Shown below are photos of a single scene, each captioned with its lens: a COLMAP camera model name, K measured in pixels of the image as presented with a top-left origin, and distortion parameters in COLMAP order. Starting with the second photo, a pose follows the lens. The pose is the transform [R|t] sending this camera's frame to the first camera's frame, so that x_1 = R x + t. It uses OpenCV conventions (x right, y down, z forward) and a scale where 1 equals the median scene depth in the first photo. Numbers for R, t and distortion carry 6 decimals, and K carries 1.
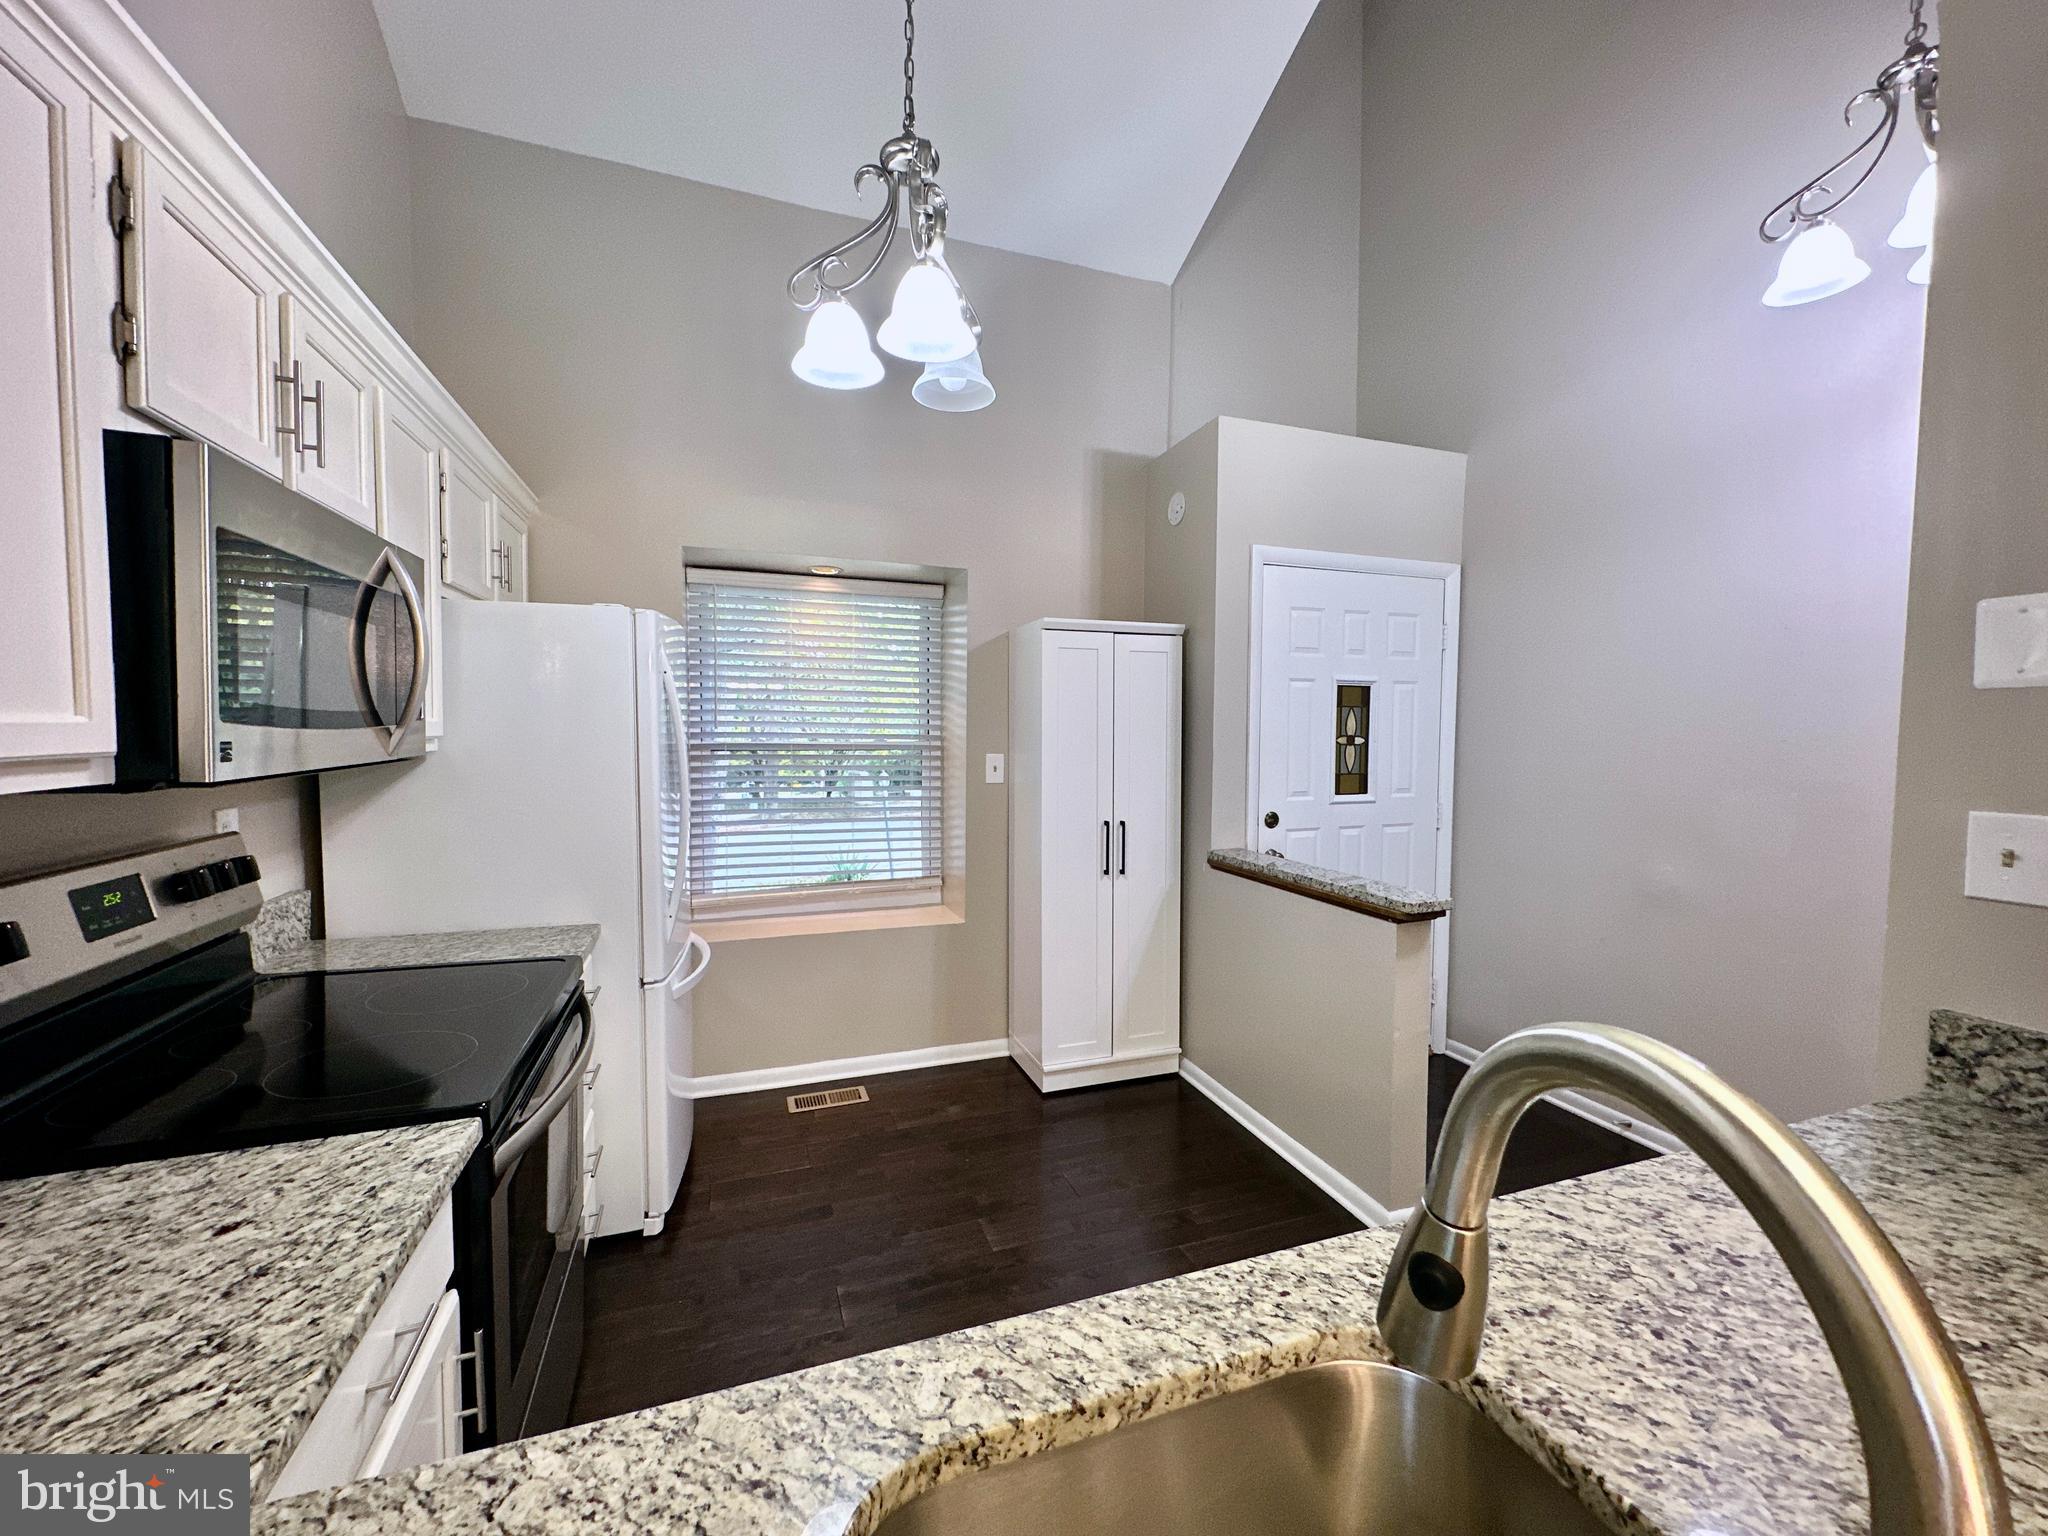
lens RADIAL K [[811.5, 0, 1022.7], [0, 811.5, 763.7], [0, 0, 1]] dist [0.002003, -0.000122]
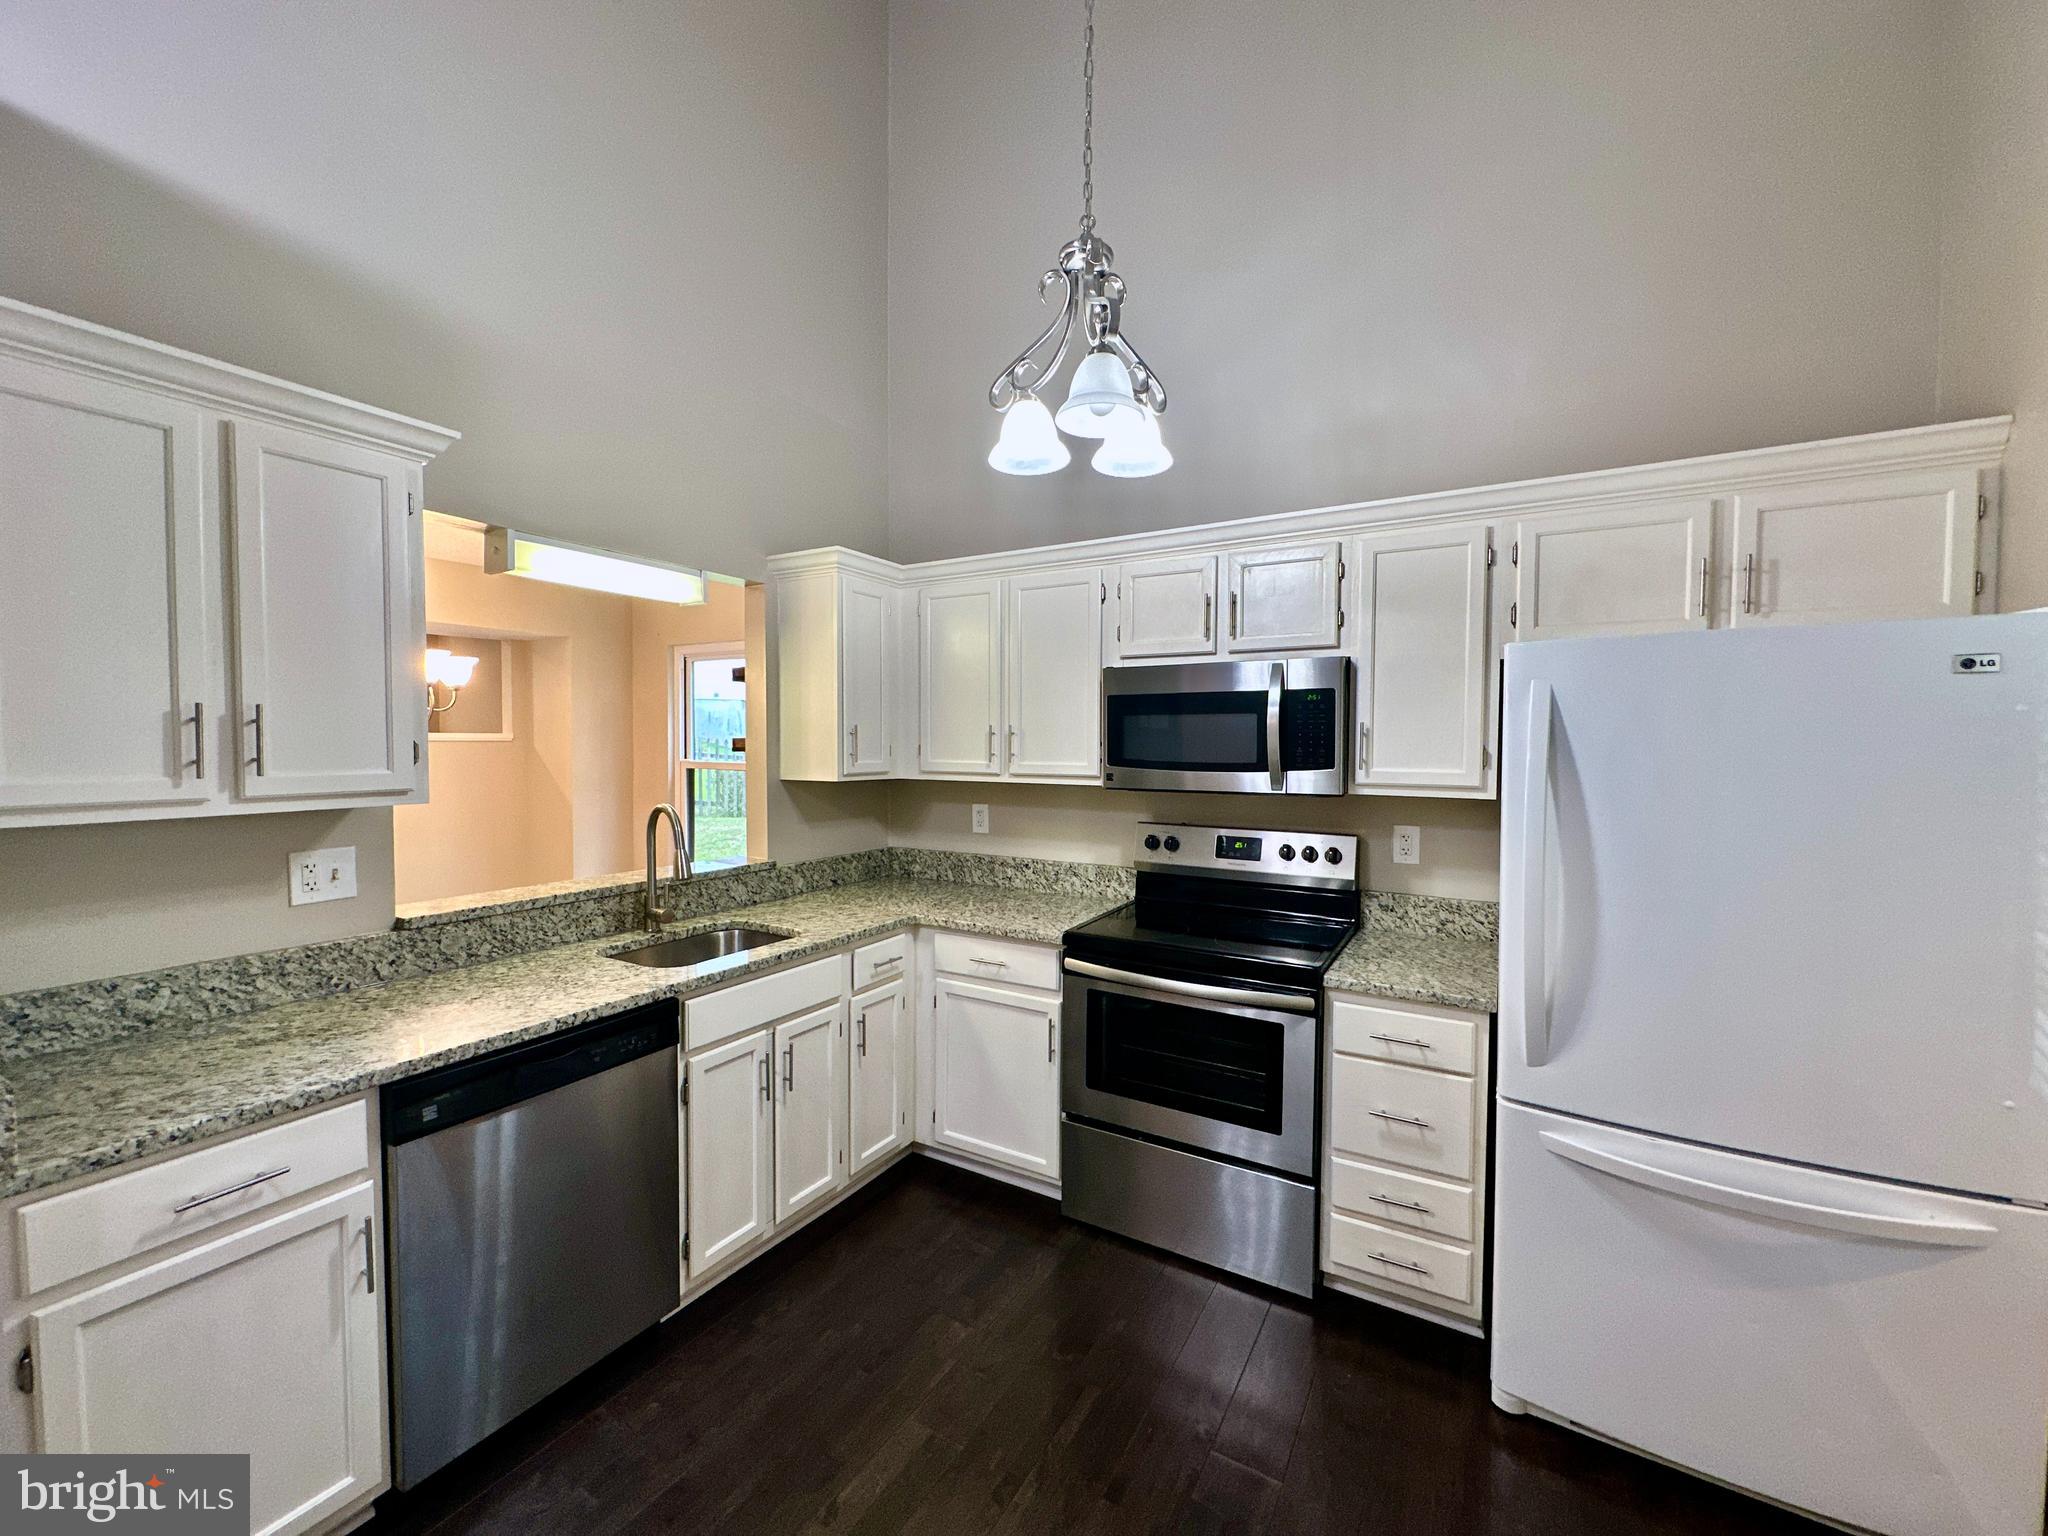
lens RADIAL K [[821.0, 0, 1027.2], [0, 821.0, 764.5], [0, 0, 1]] dist [0.000280, -0.000448]
pose [[-0.766528, 0.005868, -0.642184, 1.075399], [-0.043091, 0.997235, 0.060547, -0.221416], [0.640764, 0.074084, -0.764156, 3.145479]]
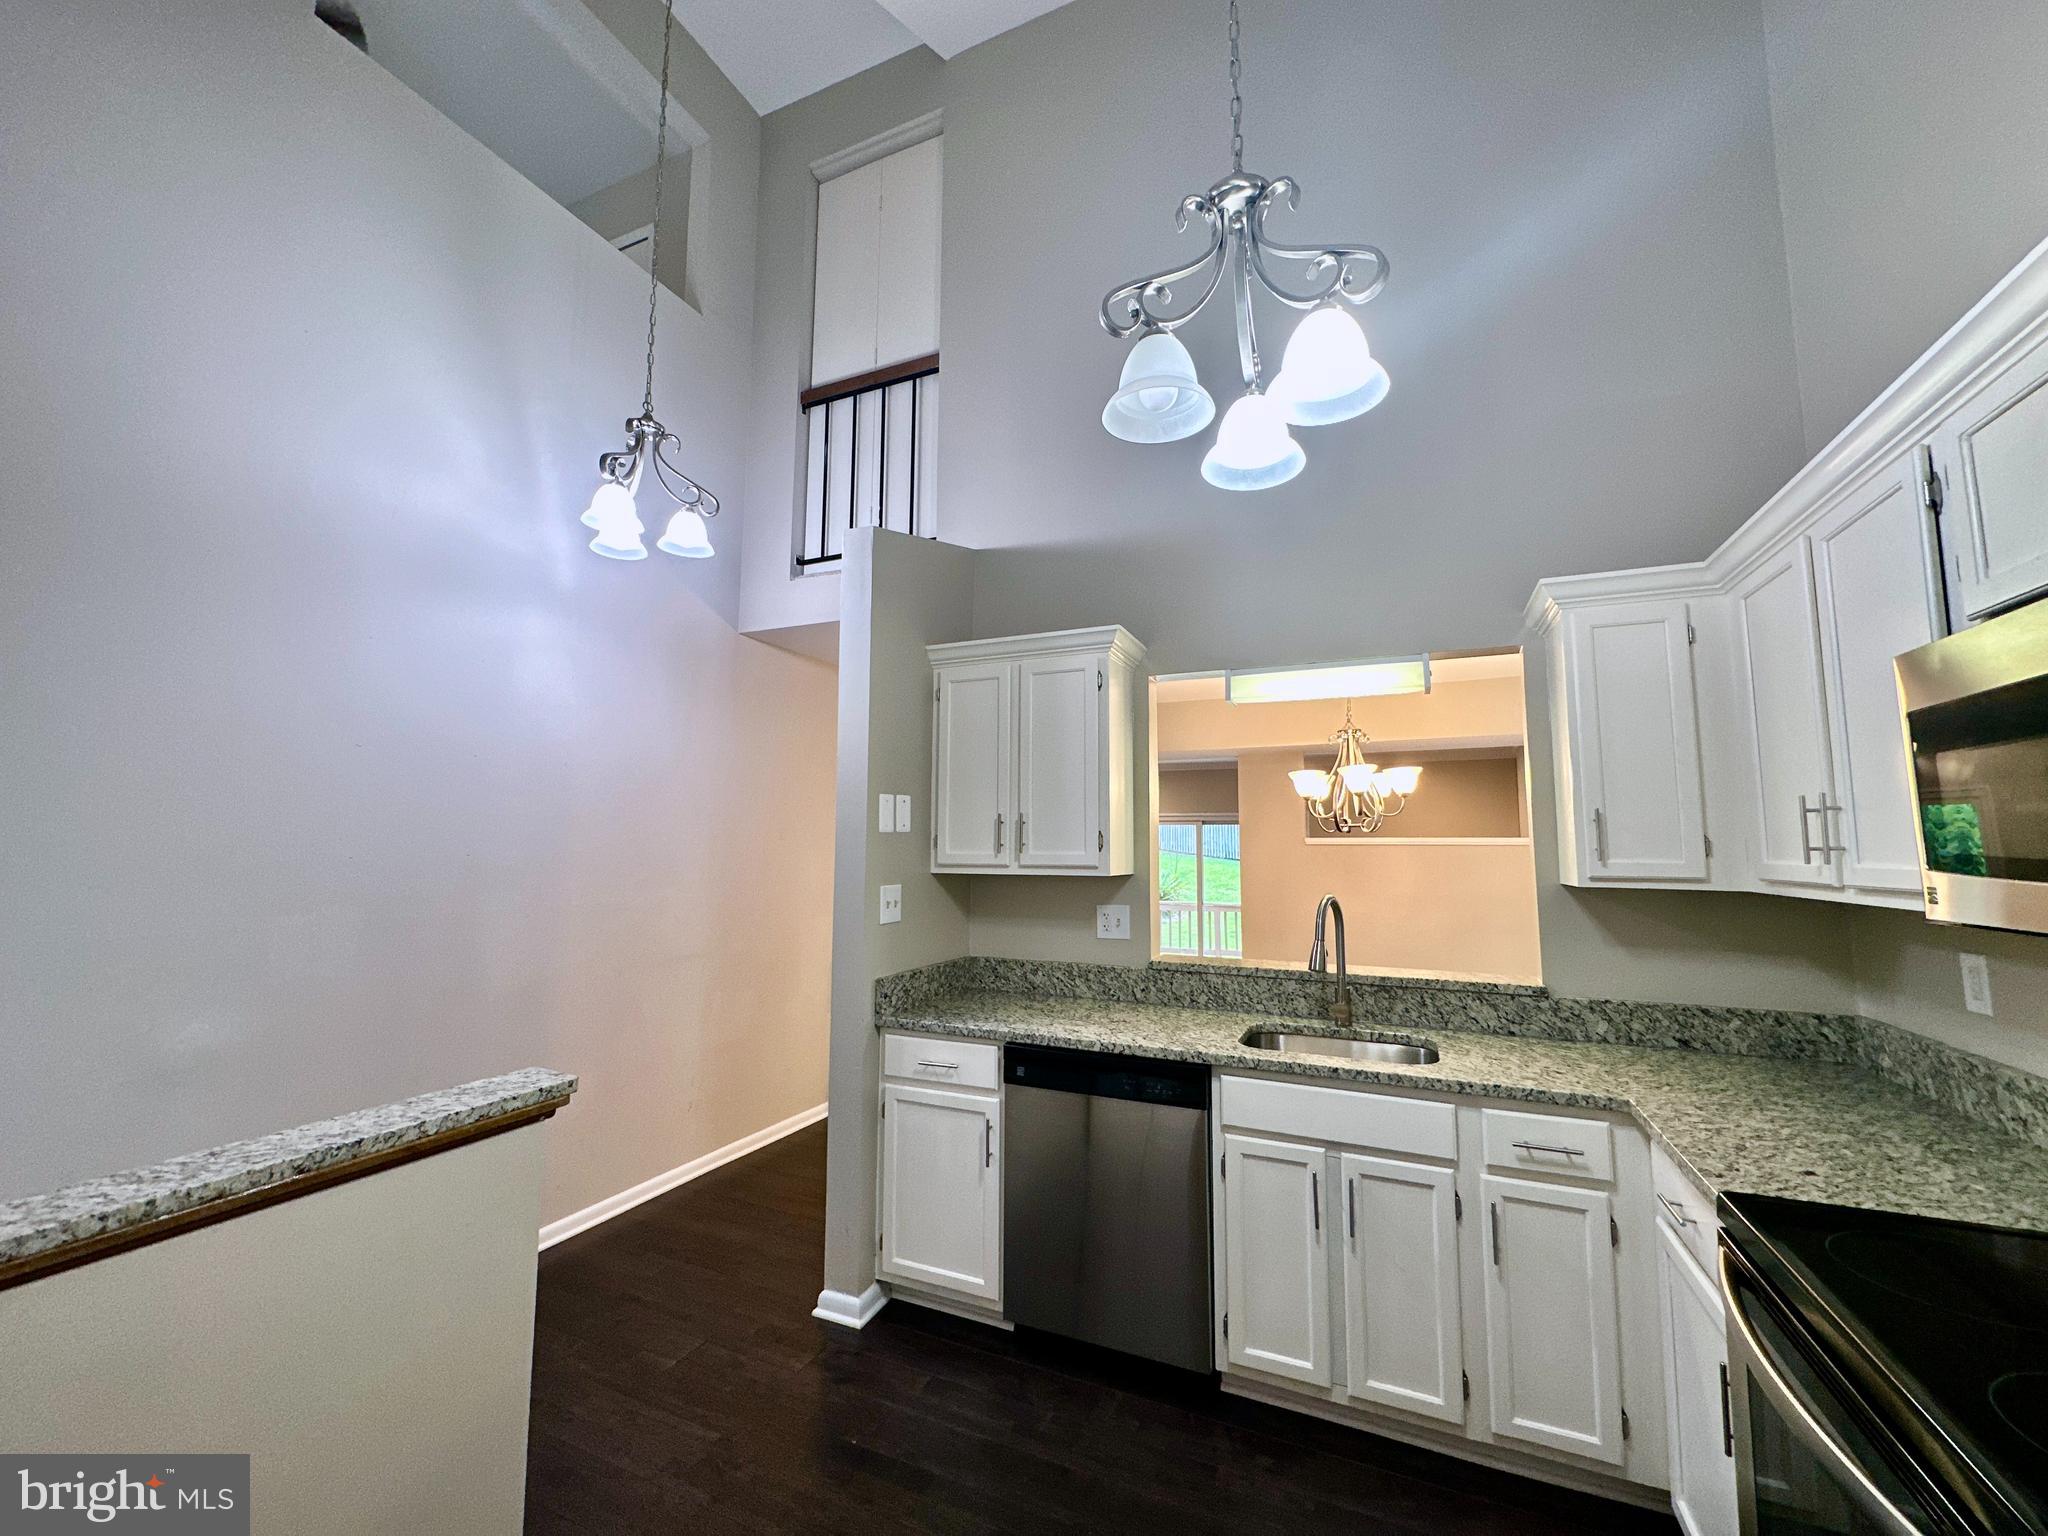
lens RADIAL K [[821.0, 0, 1027.2], [0, 821.0, 764.5], [0, 0, 1]] dist [0.000280, -0.000448]
pose [[-0.716955, 0.057897, 0.694711, -0.948047], [0.021241, 0.997897, -0.061243, -0.167838], [-0.696796, -0.029152, -0.716677, 3.012702]]
